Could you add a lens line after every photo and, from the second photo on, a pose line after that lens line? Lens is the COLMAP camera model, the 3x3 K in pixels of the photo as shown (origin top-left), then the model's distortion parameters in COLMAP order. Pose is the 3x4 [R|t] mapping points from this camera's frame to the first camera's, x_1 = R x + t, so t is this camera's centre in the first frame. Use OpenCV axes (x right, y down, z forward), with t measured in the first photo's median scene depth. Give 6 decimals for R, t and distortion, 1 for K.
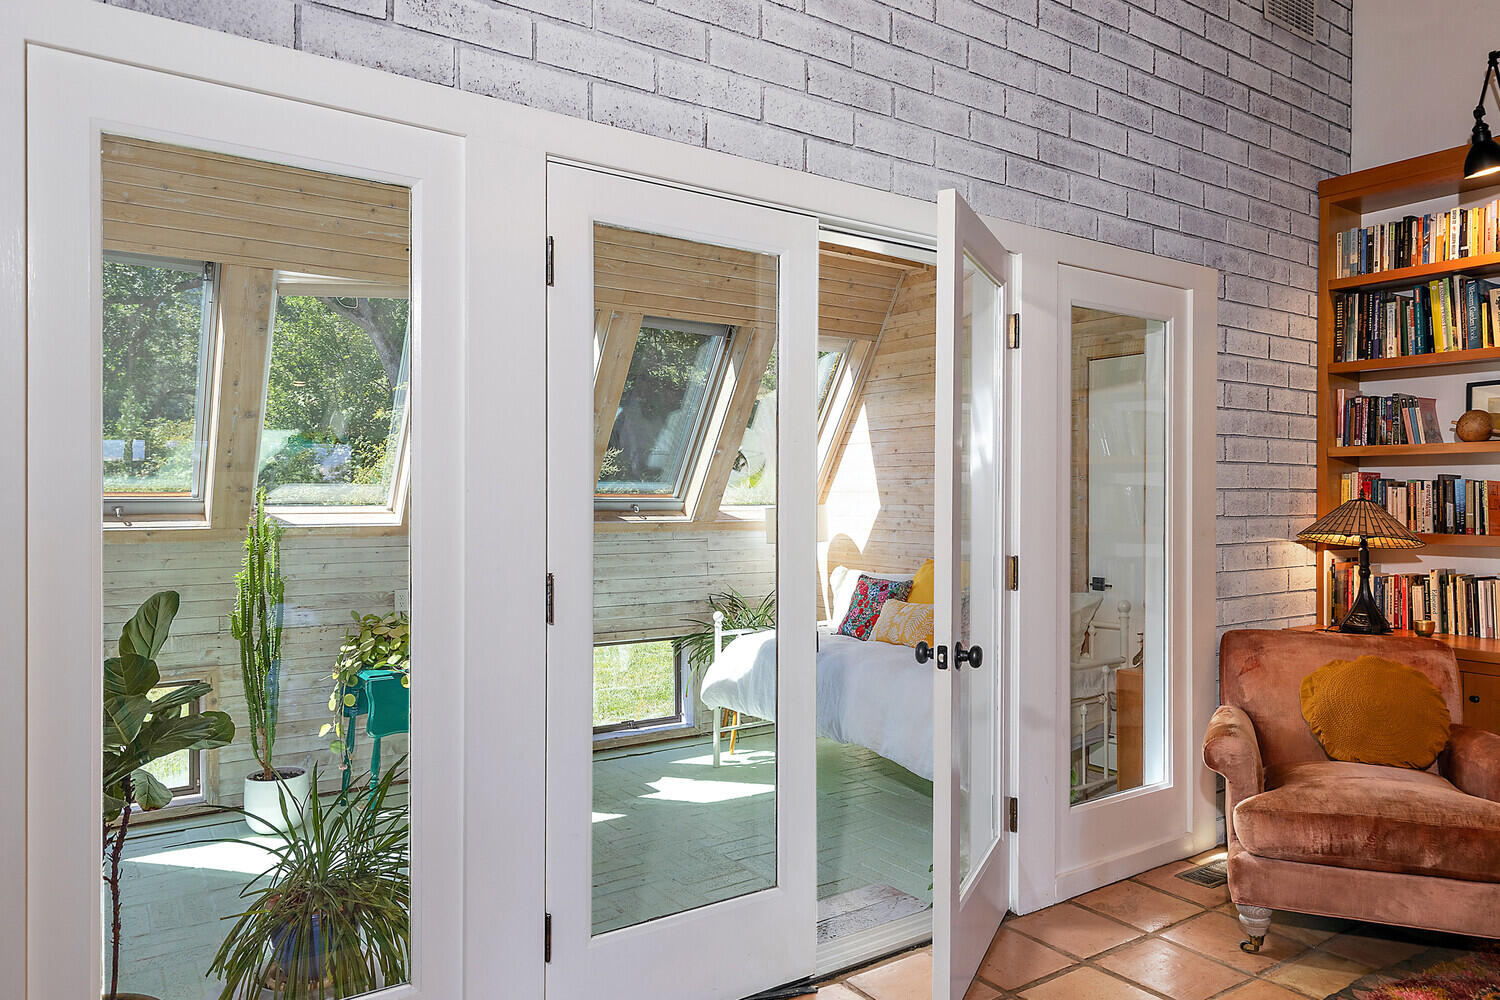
lens RADIAL K [[986.3, 0, 750.0], [0, 986.3, 500.0], [0, 0, 1]] dist [-0.002658, -0.000667]
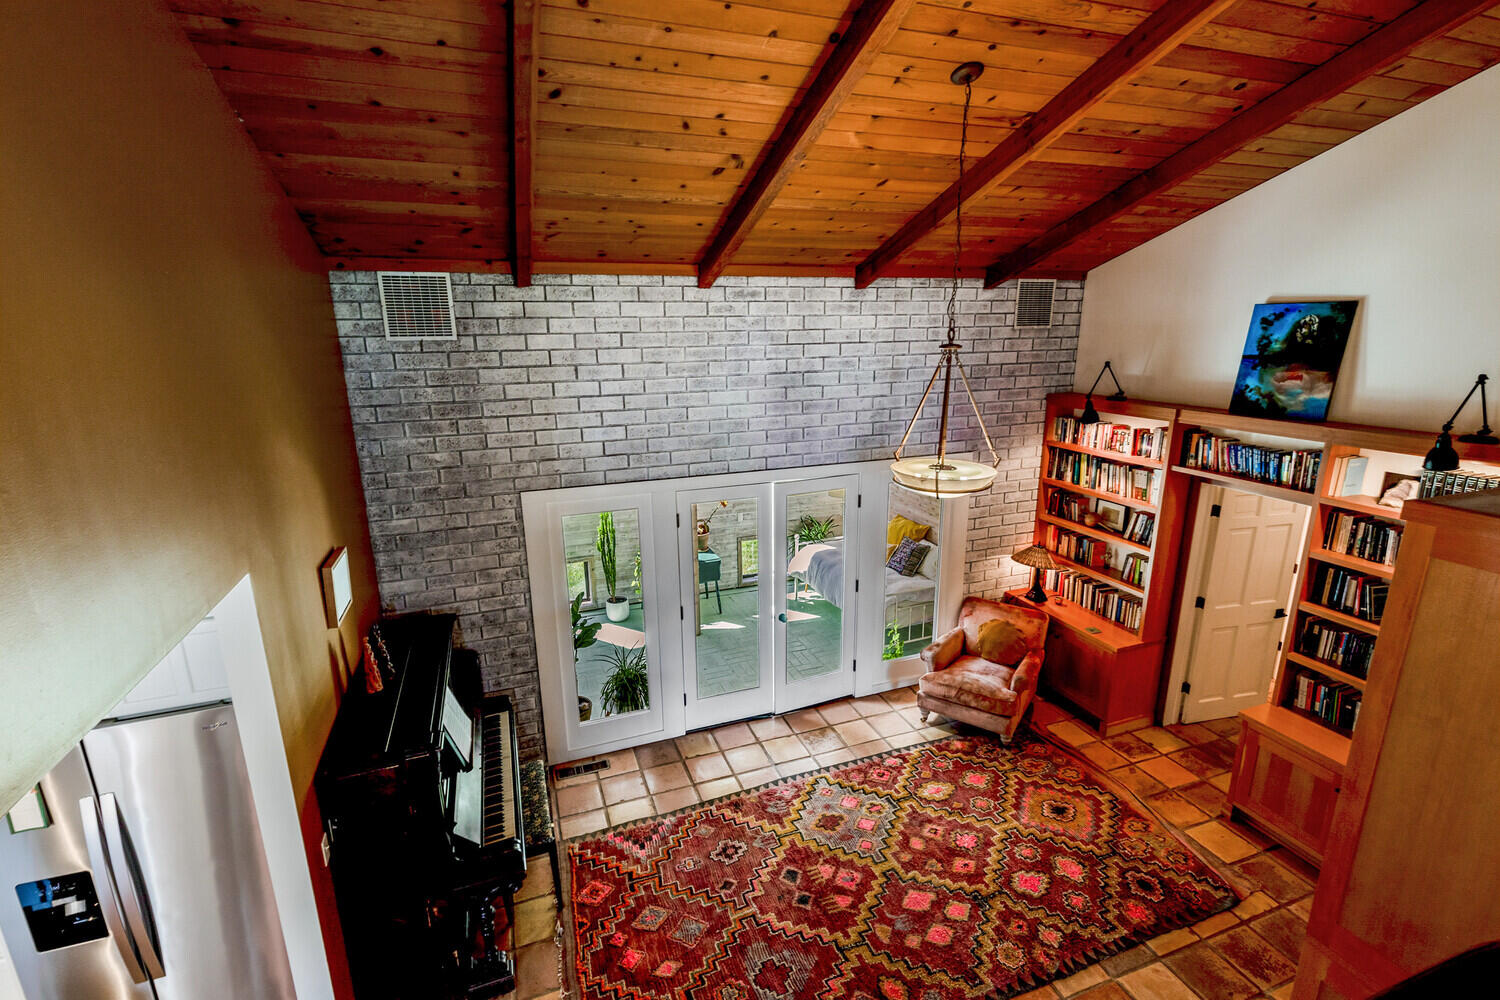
lens RADIAL K [[672.3, 0, 746.8], [0, 672.3, 504.7], [0, 0, 1]] dist [0.001752, 0.000110]
pose [[0.967572, 0.050556, -0.247485, 0.228045], [0.015230, 0.966307, 0.256943, -0.340230], [0.252136, -0.252380, 0.934201, -0.418329]]
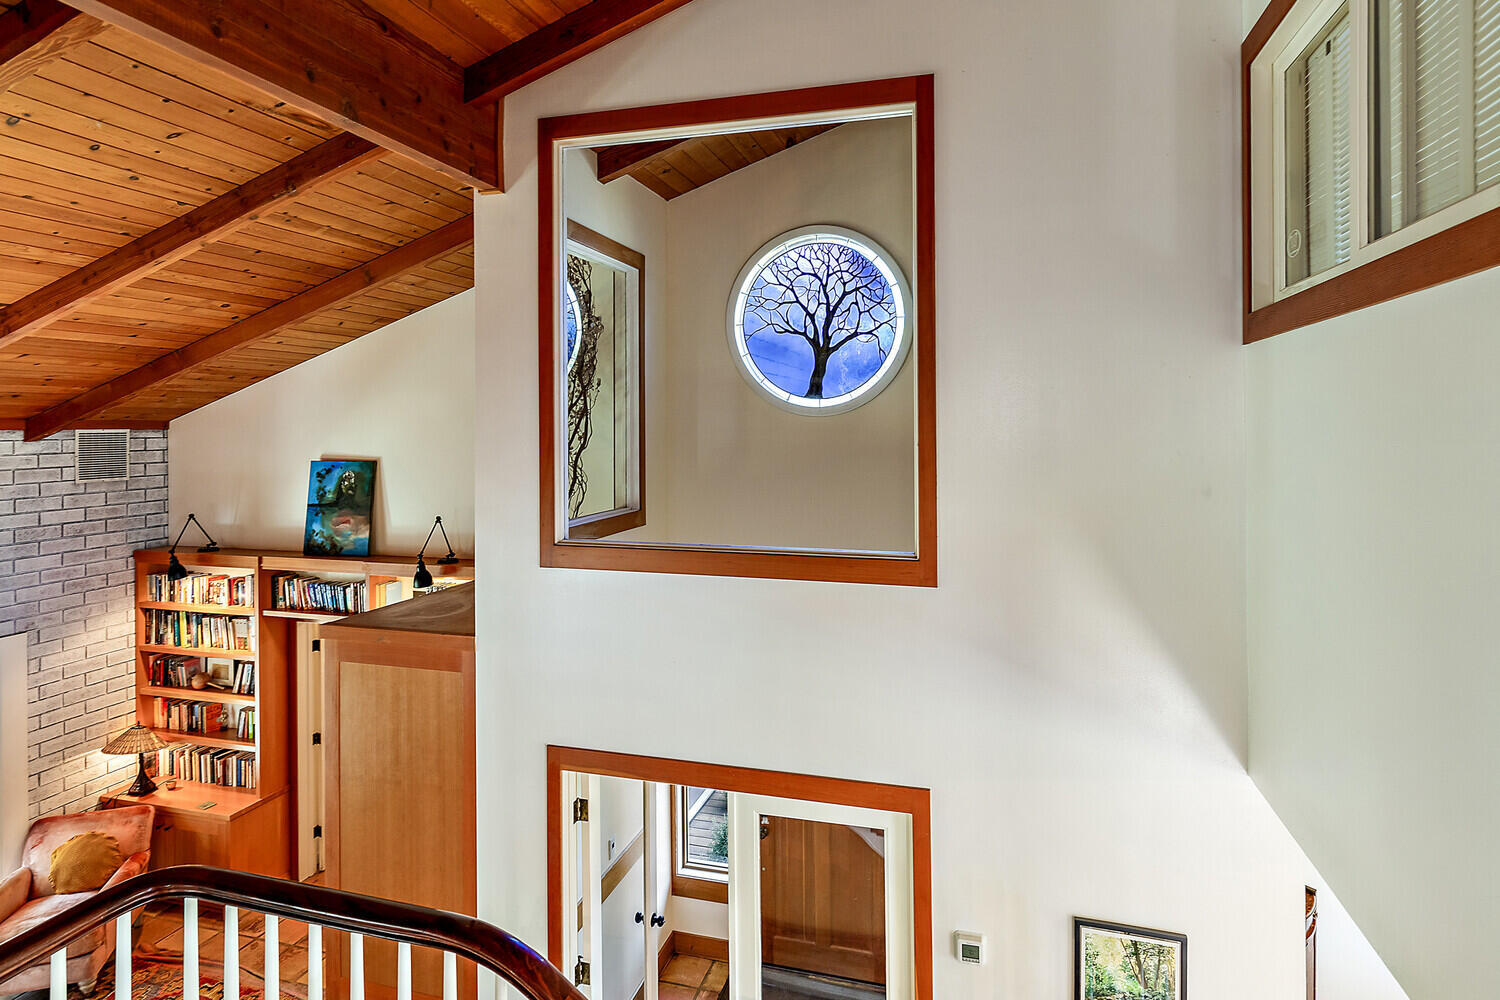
lens RADIAL K [[825.1, 0, 758.5], [0, 825.1, 425.8], [0, 0, 1]] dist [0.002584, 0.000636]
pose [[0.771736, -0.008400, 0.635887, 0.352854], [0.007792, 0.999963, 0.003752, -0.402008], [-0.635895, 0.002059, 0.771773, -0.721960]]
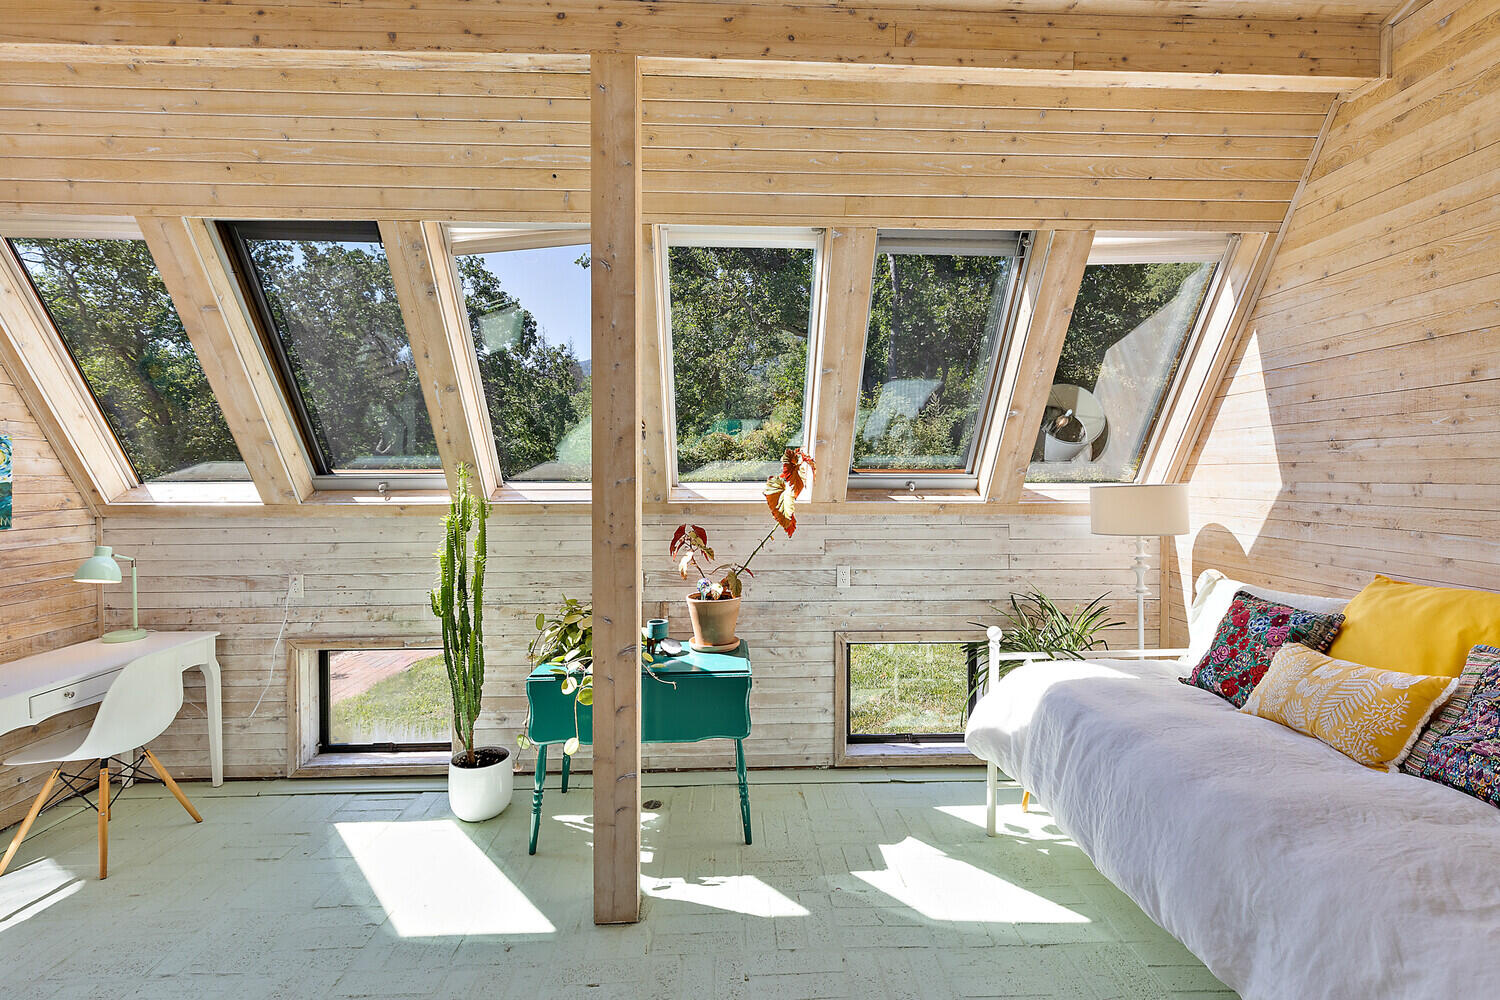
lens RADIAL K [[668.1, 0, 752.9], [0, 668.1, 495.8], [0, 0, 1]] dist [0.003290, 0.000112]
pose [[0.845130, 0.012260, -0.534420, 0.080902], [0.000615, 0.999714, 0.023907, 0.003181], [0.534561, -0.020533, 0.844881, 0.481789]]
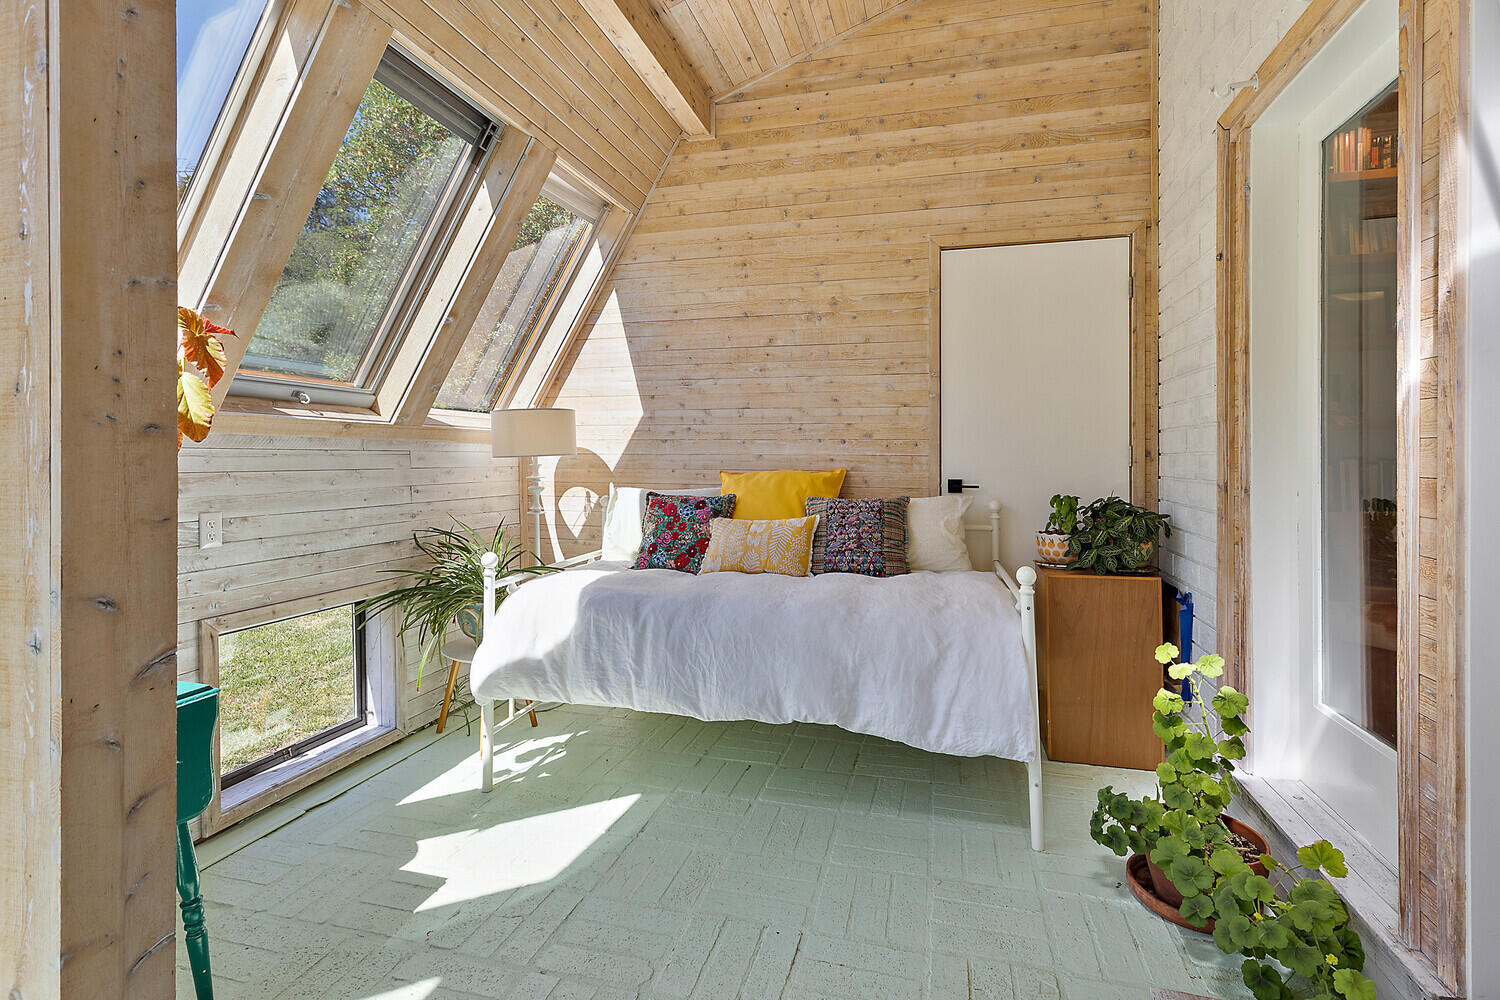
lens RADIAL K [[689.5, 0, 753.9], [0, 689.5, 461.2], [0, 0, 1]] dist [0.010212, -0.000410]
pose [[0.768888, -0.003331, 0.639375, -0.190006], [0.000713, 0.999990, 0.004352, 0.050319], [-0.639383, -0.002891, 0.768883, 0.533185]]
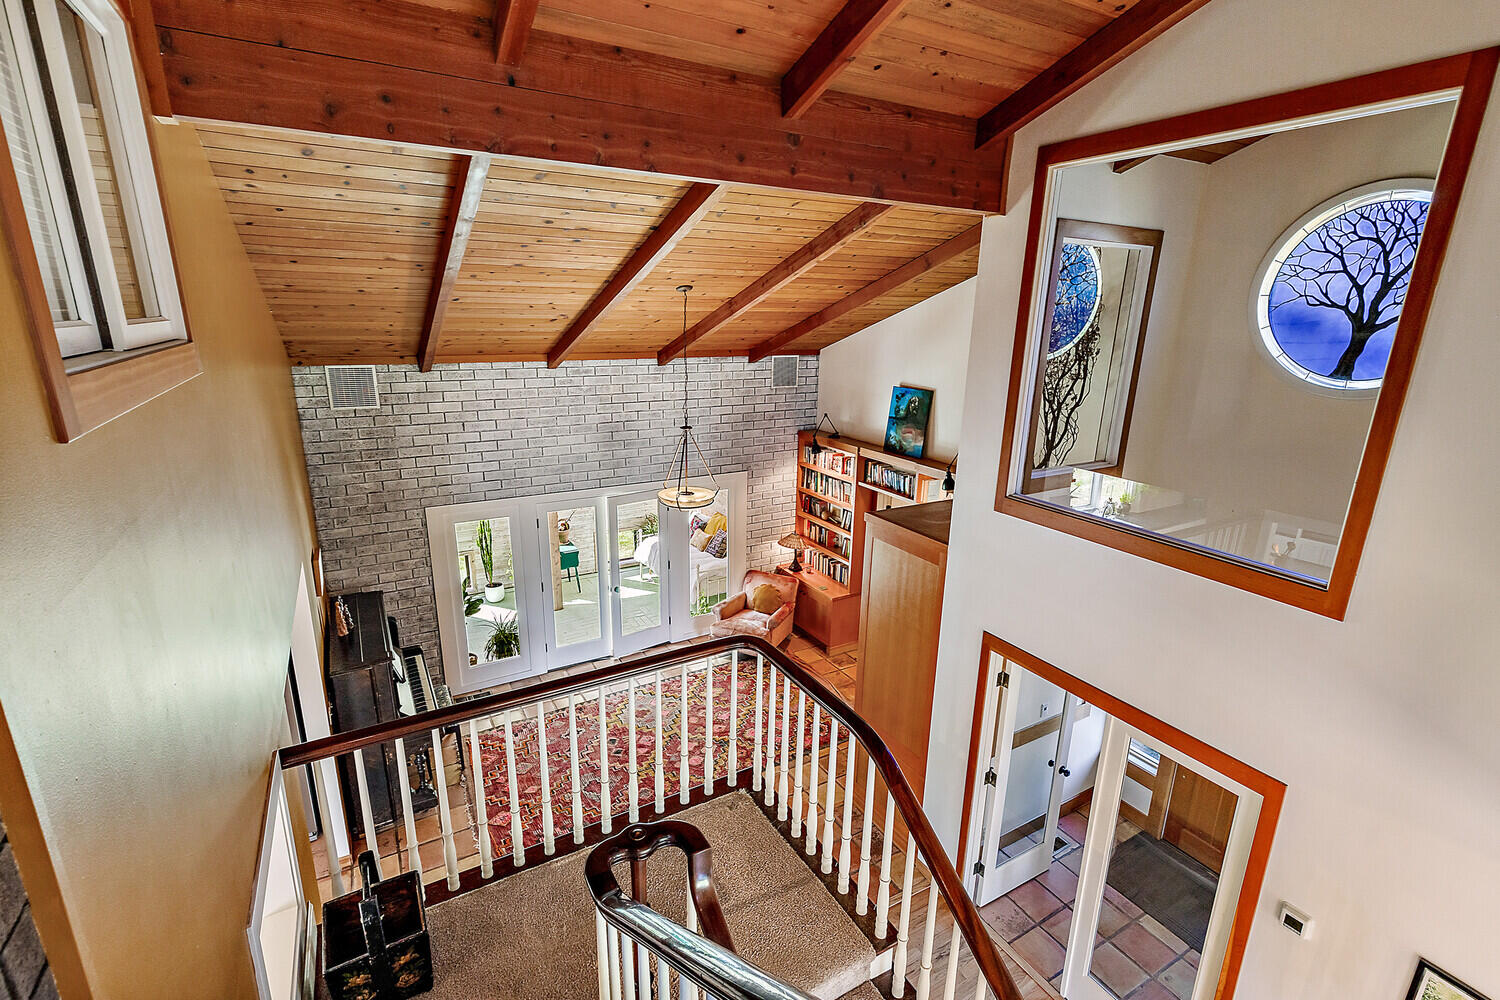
lens RADIAL K [[681.4, 0, 750.0], [0, 681.4, 503.4], [0, 0, 1]] dist [0.001288, 0.000317]
pose [[0.996606, 0.034891, -0.074554, 0.424083], [-0.013494, 0.962720, 0.270165, -0.490042], [0.081201, -0.268242, 0.959923, -0.831939]]
